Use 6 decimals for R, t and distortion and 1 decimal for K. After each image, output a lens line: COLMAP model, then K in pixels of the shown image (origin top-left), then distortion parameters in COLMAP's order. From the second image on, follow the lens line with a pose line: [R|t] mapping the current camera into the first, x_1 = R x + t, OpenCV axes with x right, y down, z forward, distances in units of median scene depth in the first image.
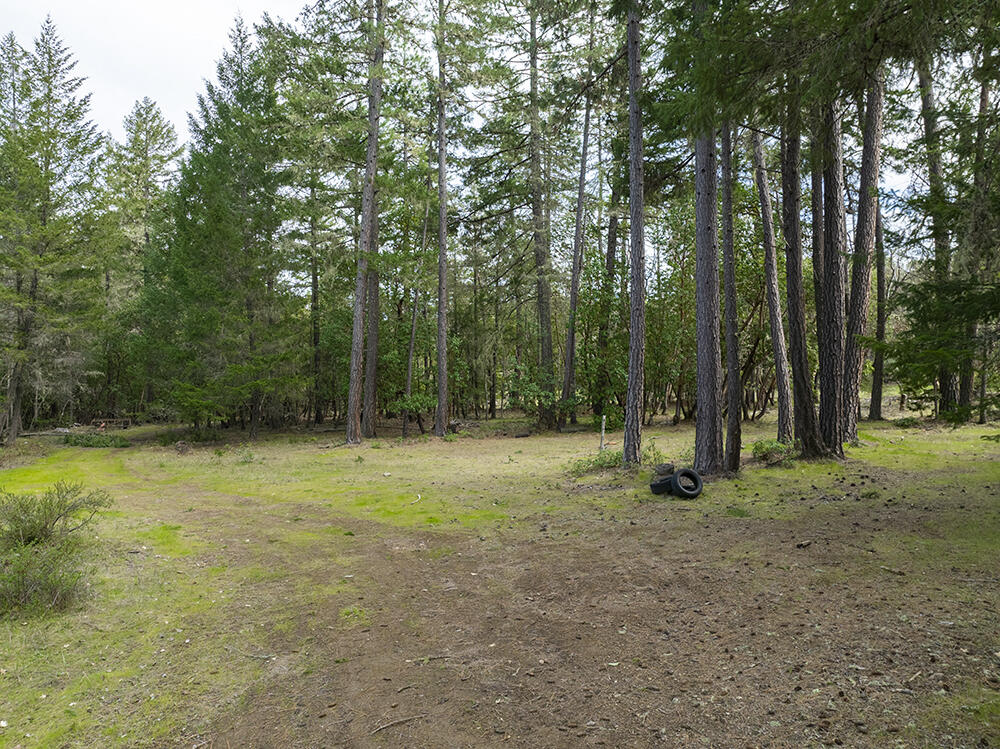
lens RADIAL K [[715.7, 0, 492.2], [0, 715.7, 374.7], [0, 0, 1]] dist [-0.024913, 0.008840]
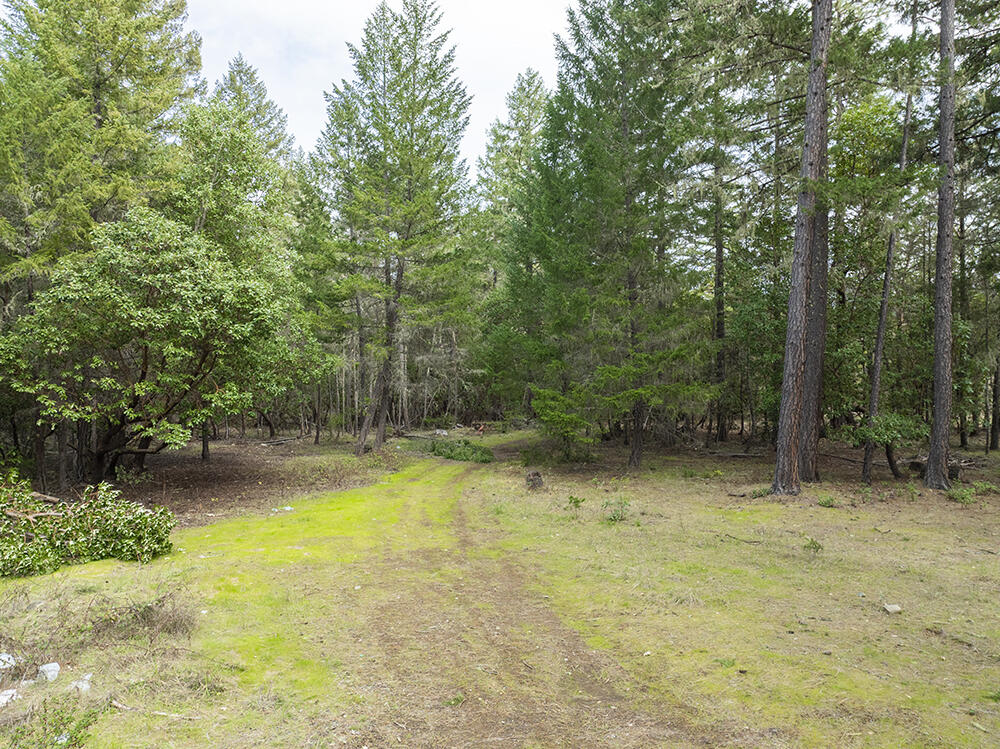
lens RADIAL K [[715.7, 0, 492.7], [0, 715.7, 371.7], [0, 0, 1]] dist [-0.024913, 0.008840]
pose [[0.858425, 0.011044, -0.512821, -0.082294], [-0.011318, 0.999933, 0.002589, -0.006783], [0.512815, 0.003581, 0.858492, 0.288144]]
